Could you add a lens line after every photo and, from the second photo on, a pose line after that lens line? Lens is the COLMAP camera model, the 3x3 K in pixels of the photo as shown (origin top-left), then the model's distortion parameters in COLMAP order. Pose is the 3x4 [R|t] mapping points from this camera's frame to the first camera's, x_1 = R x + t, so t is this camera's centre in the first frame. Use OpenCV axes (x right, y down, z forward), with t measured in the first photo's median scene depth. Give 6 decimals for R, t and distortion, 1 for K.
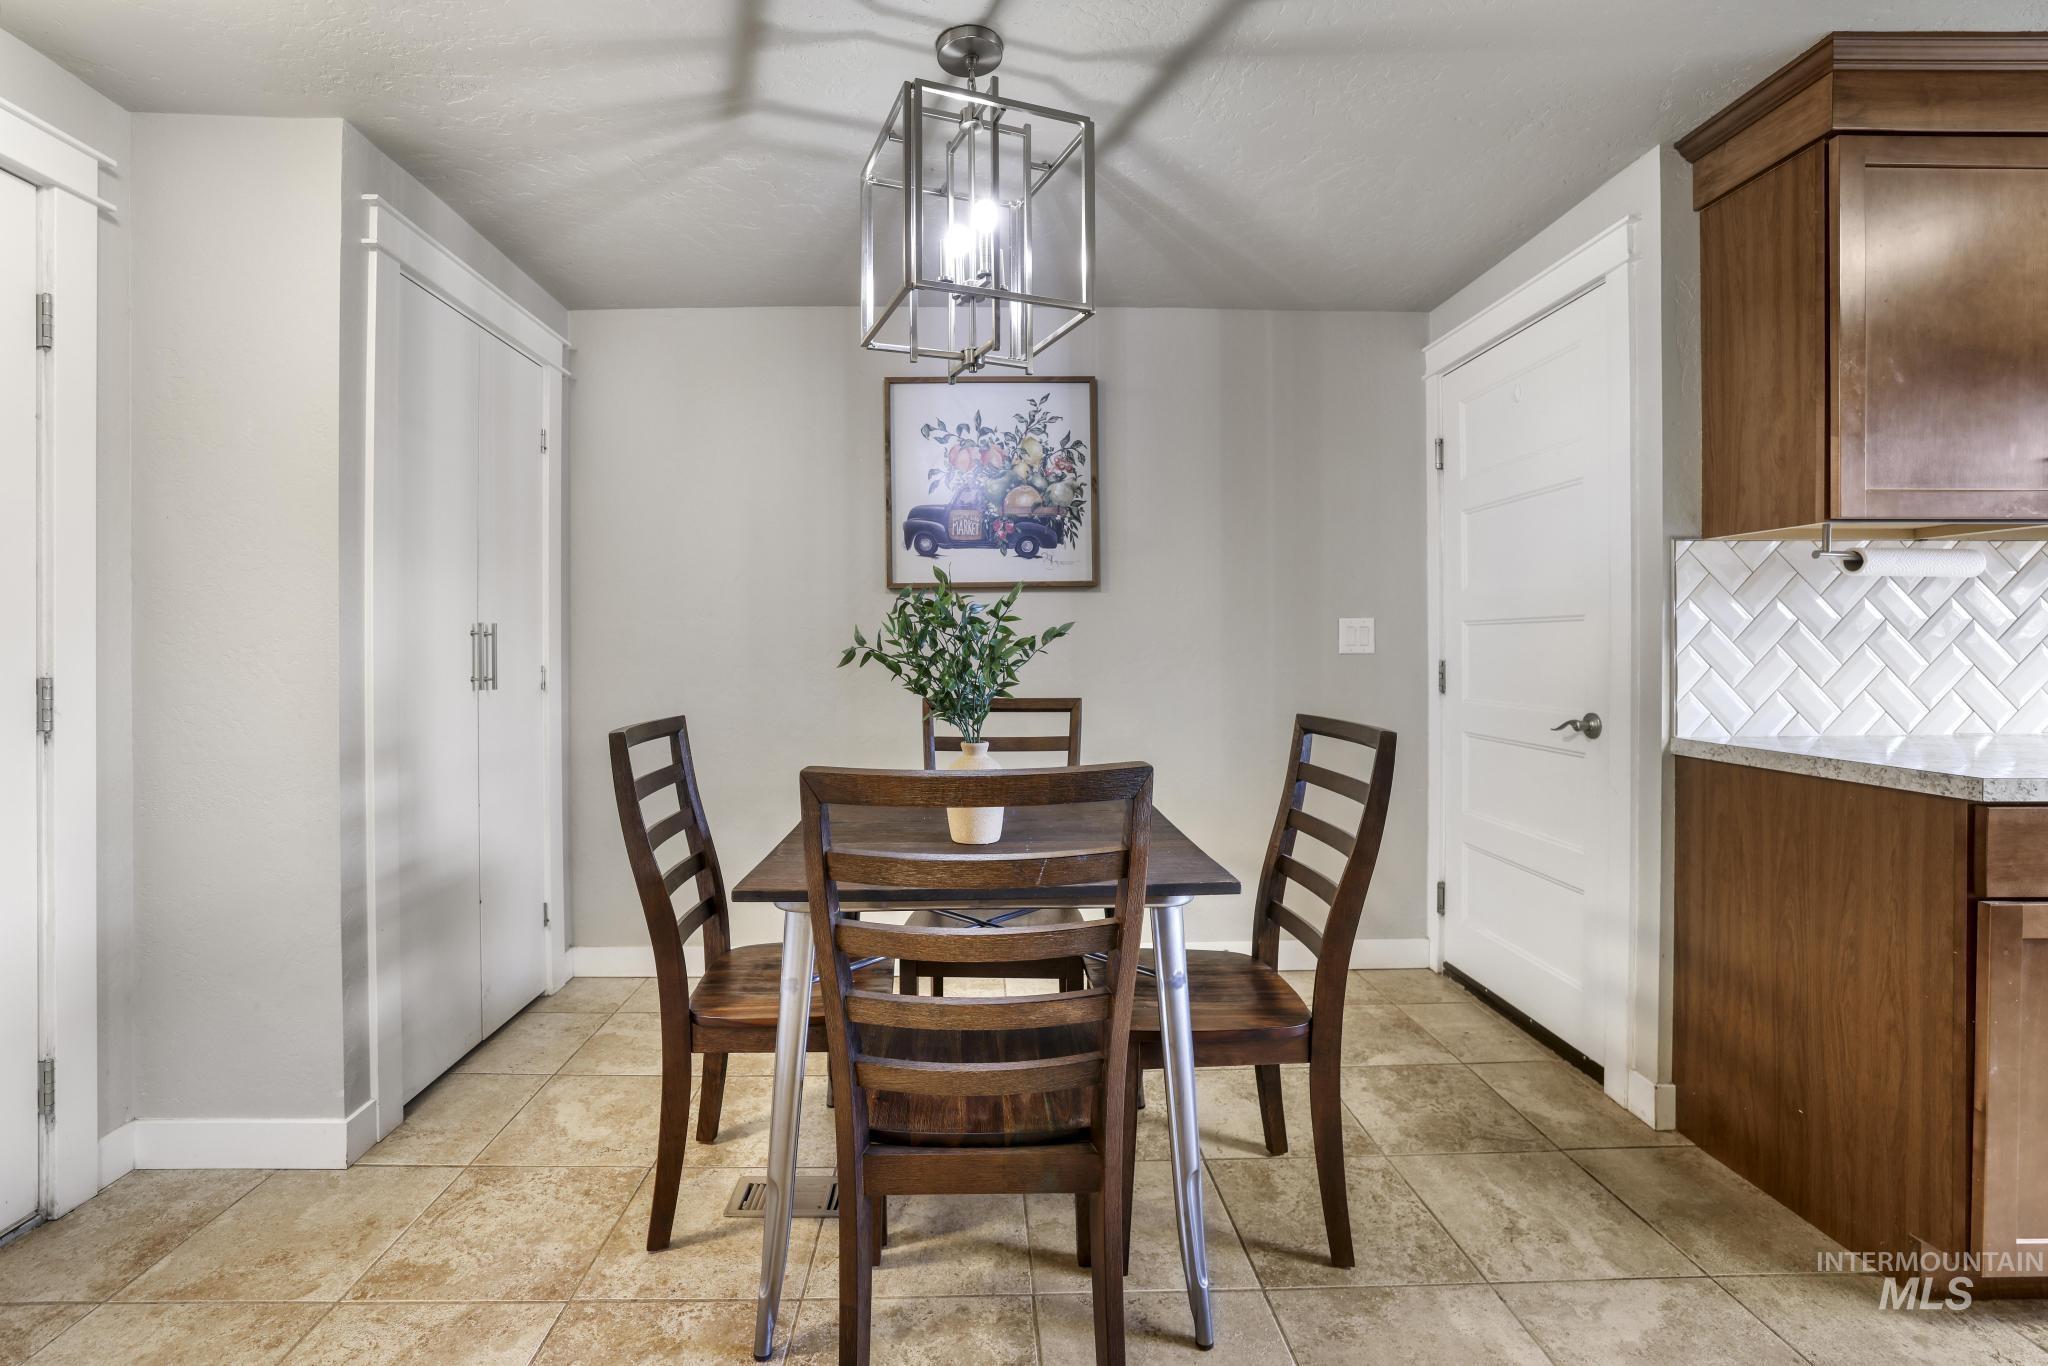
lens RADIAL K [[896.9, 0, 1007.8], [0, 896.9, 661.3], [0, 0, 1]] dist [-0.025901, 0.001506]
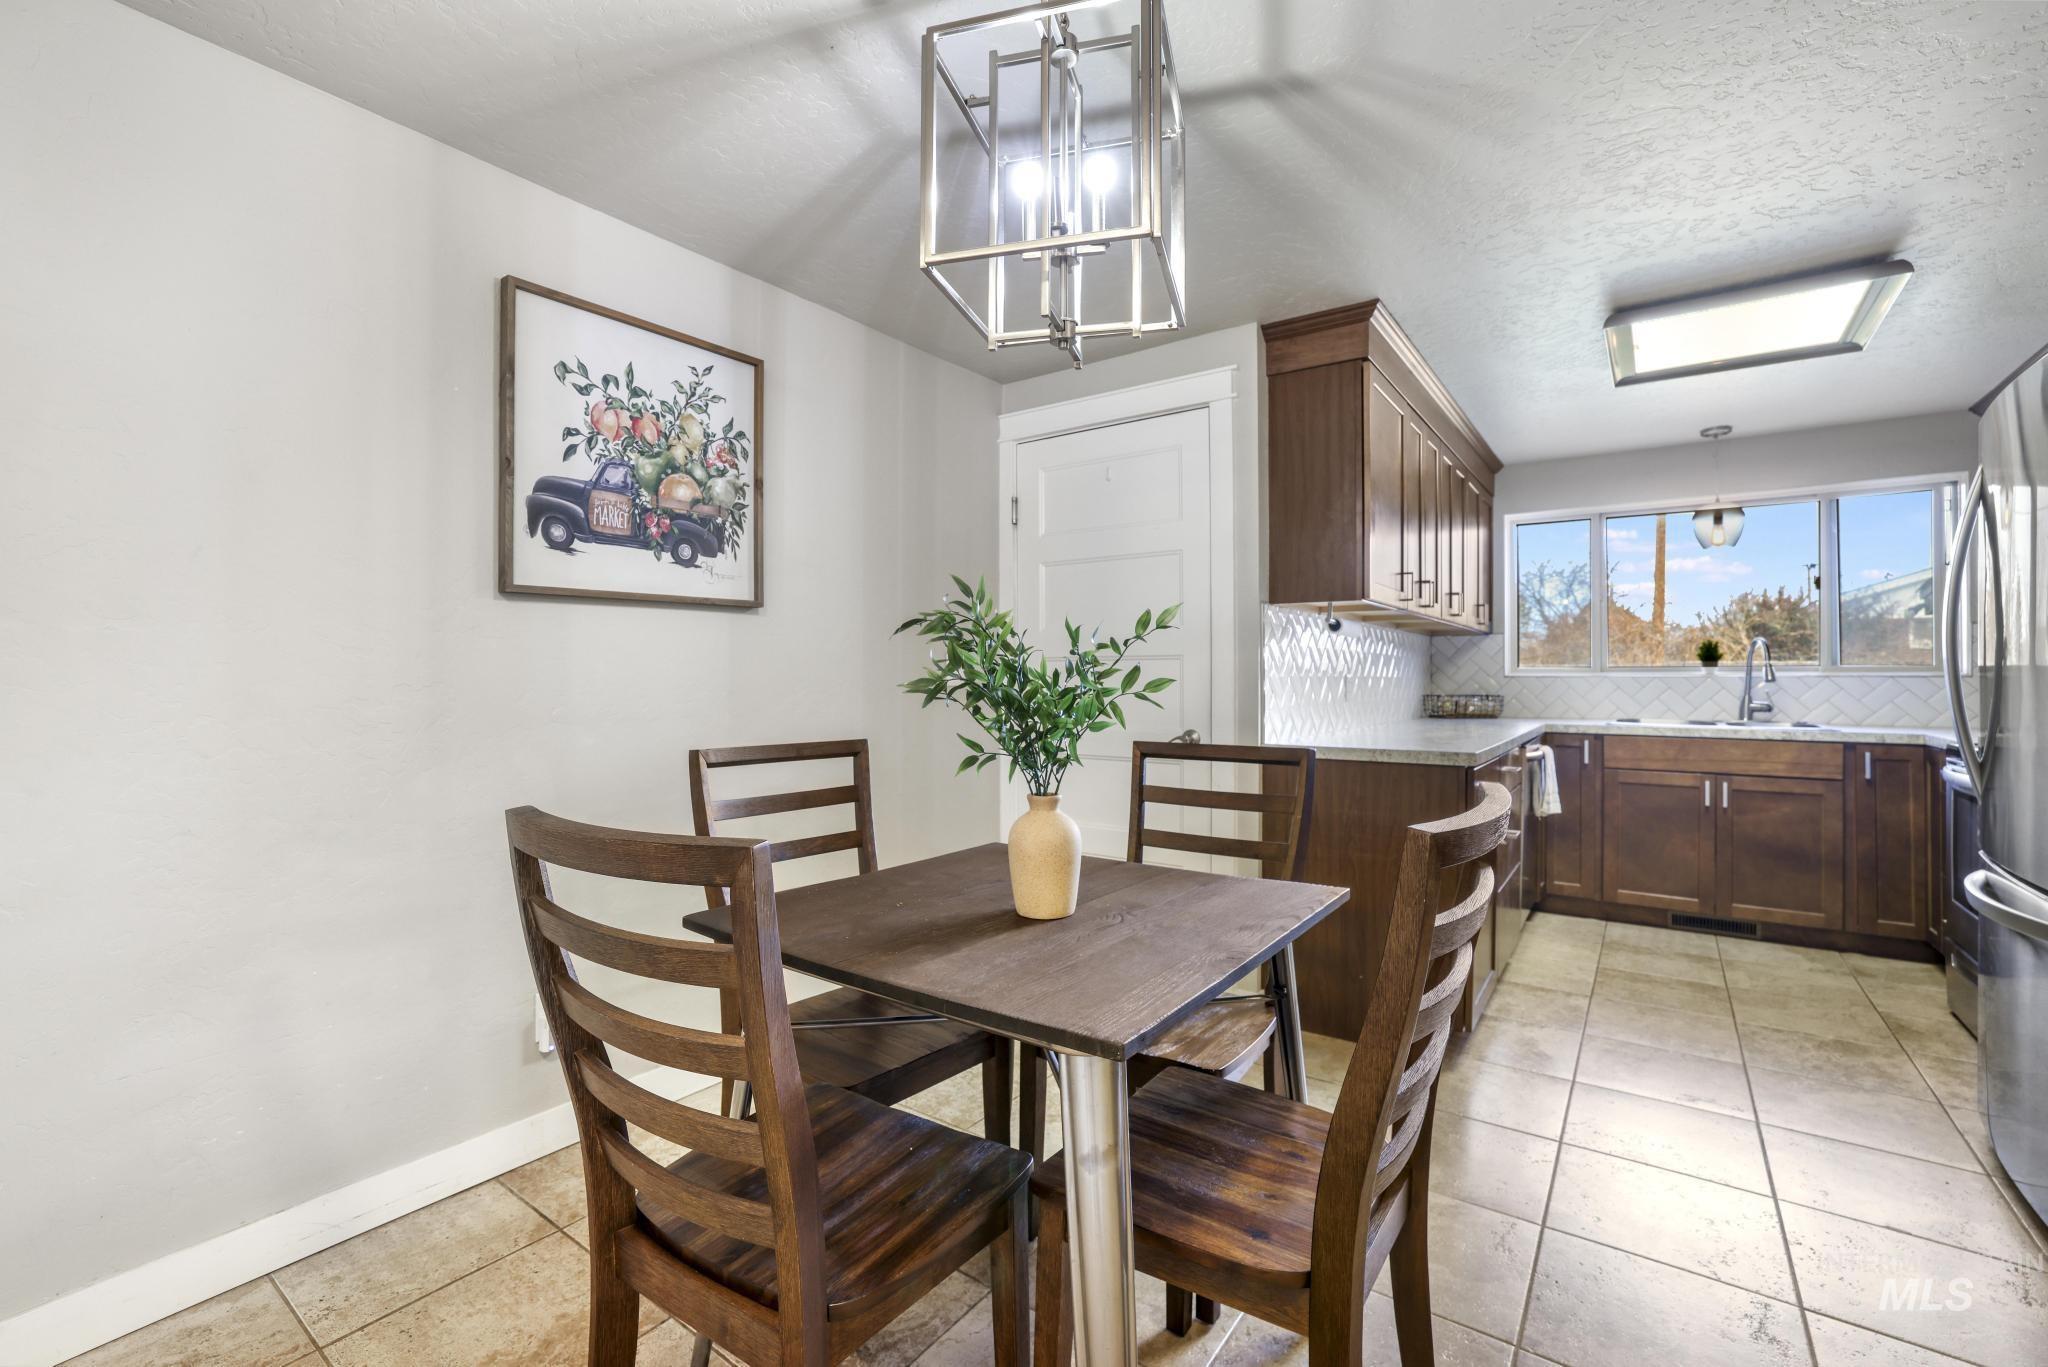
lens RADIAL K [[896.9, 0, 1025.4], [0, 896.9, 677.6], [0, 0, 1]] dist [-0.025901, 0.001506]
pose [[0.610200, 0.002240, 0.792244, -0.417029], [0.013093, 0.999831, -0.012911, -0.004045], [-0.792139, 0.018252, 0.610067, 0.290837]]
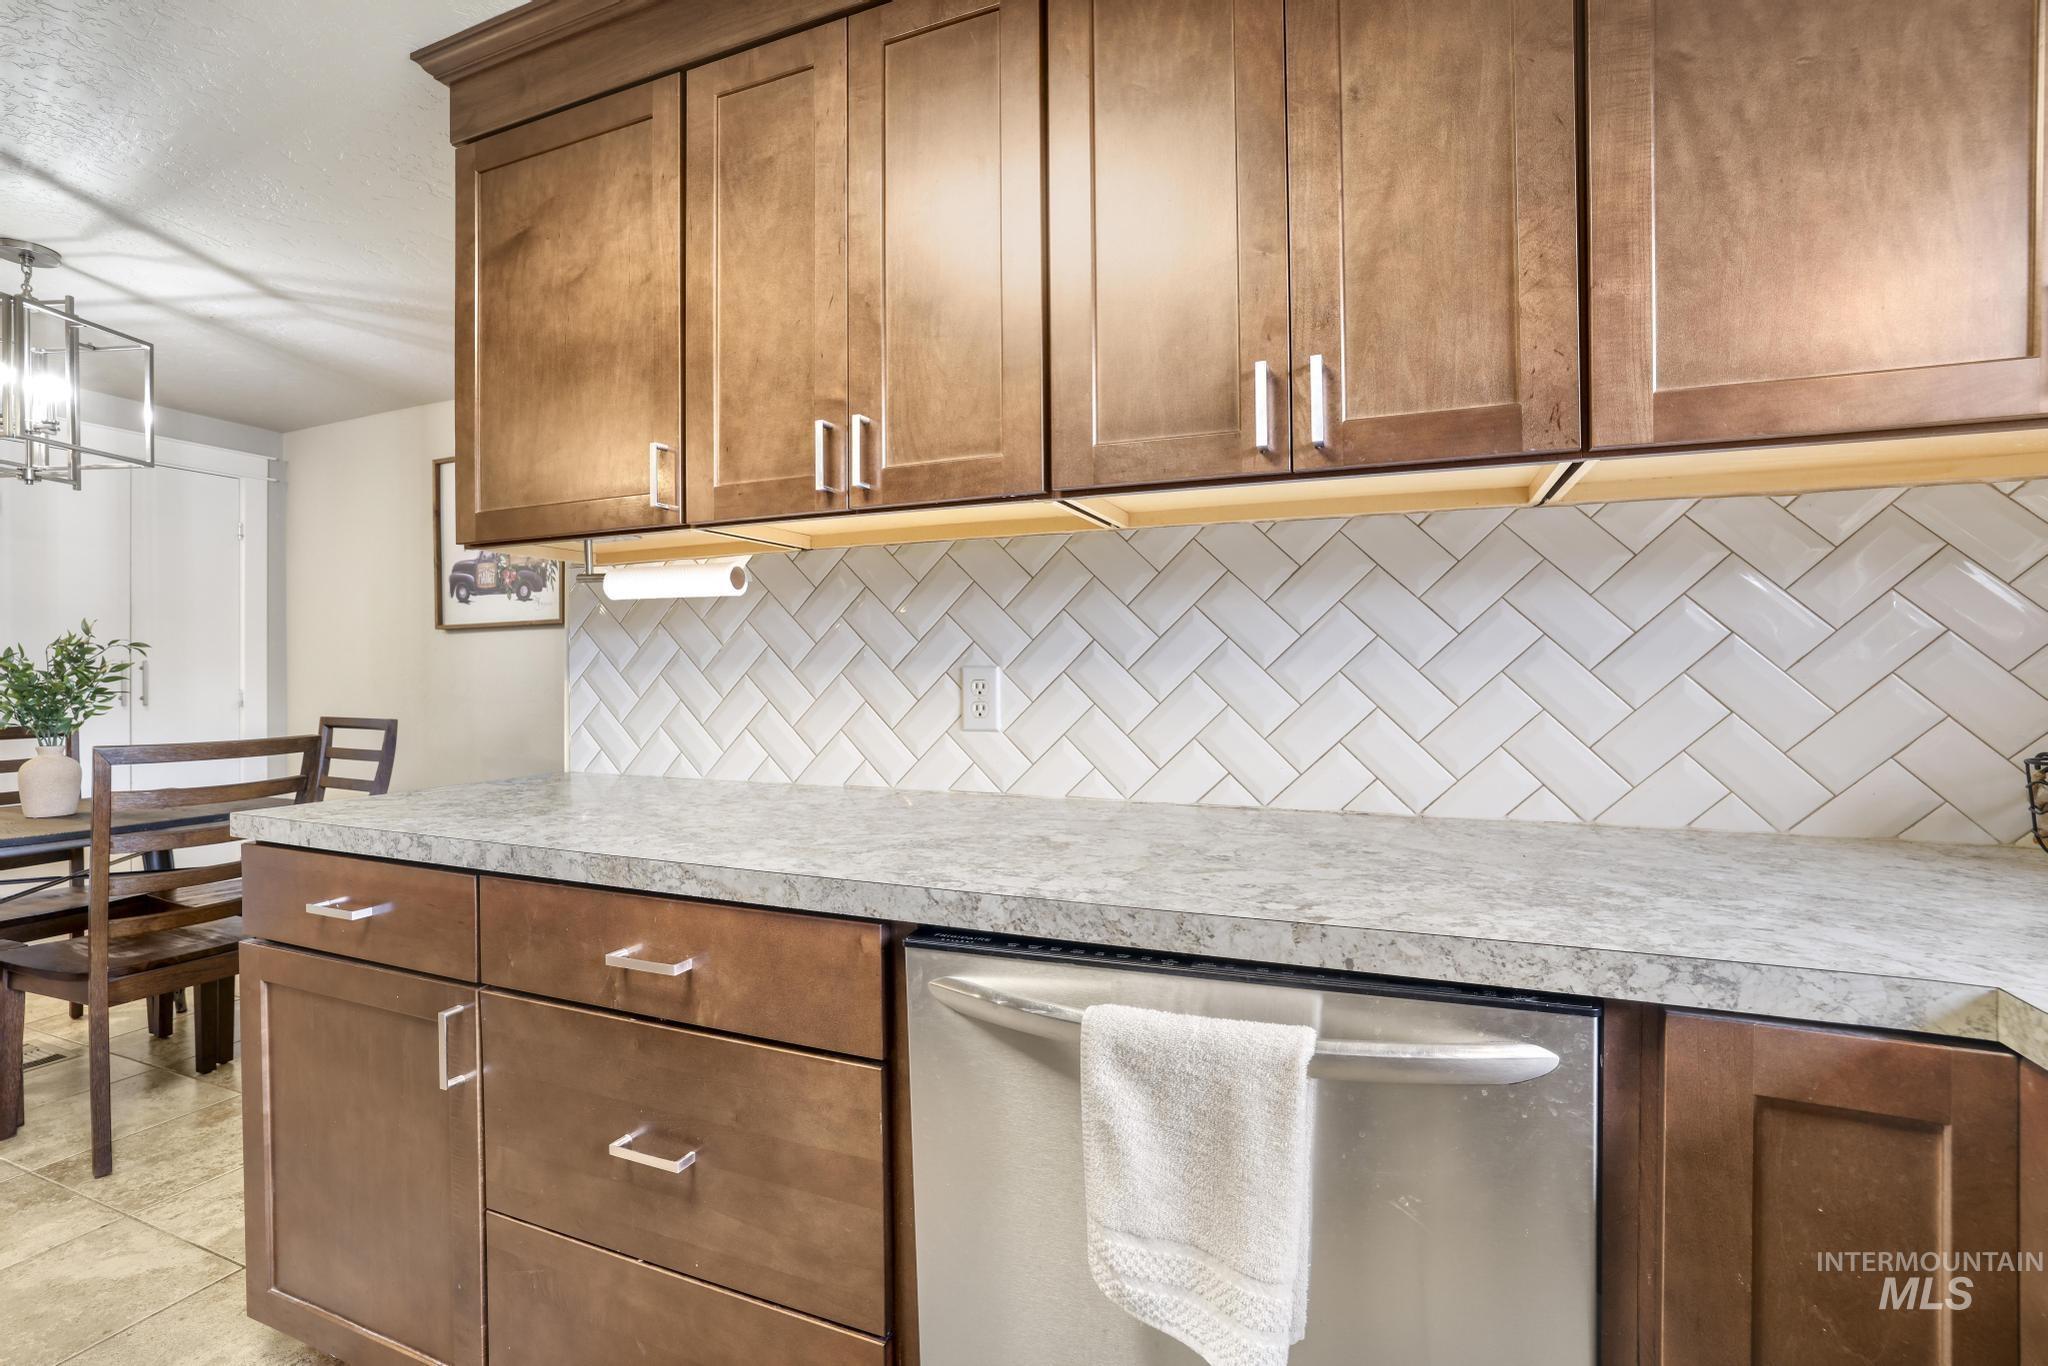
lens RADIAL K [[896.9, 0, 1037.7], [0, 896.9, 672.2], [0, 0, 1]] dist [-0.025901, 0.001506]
pose [[0.919279, -0.004079, -0.393586, 1.095179], [-0.001540, 0.999901, -0.013959, -0.007470], [0.393605, 0.013438, 0.919182, 0.202575]]
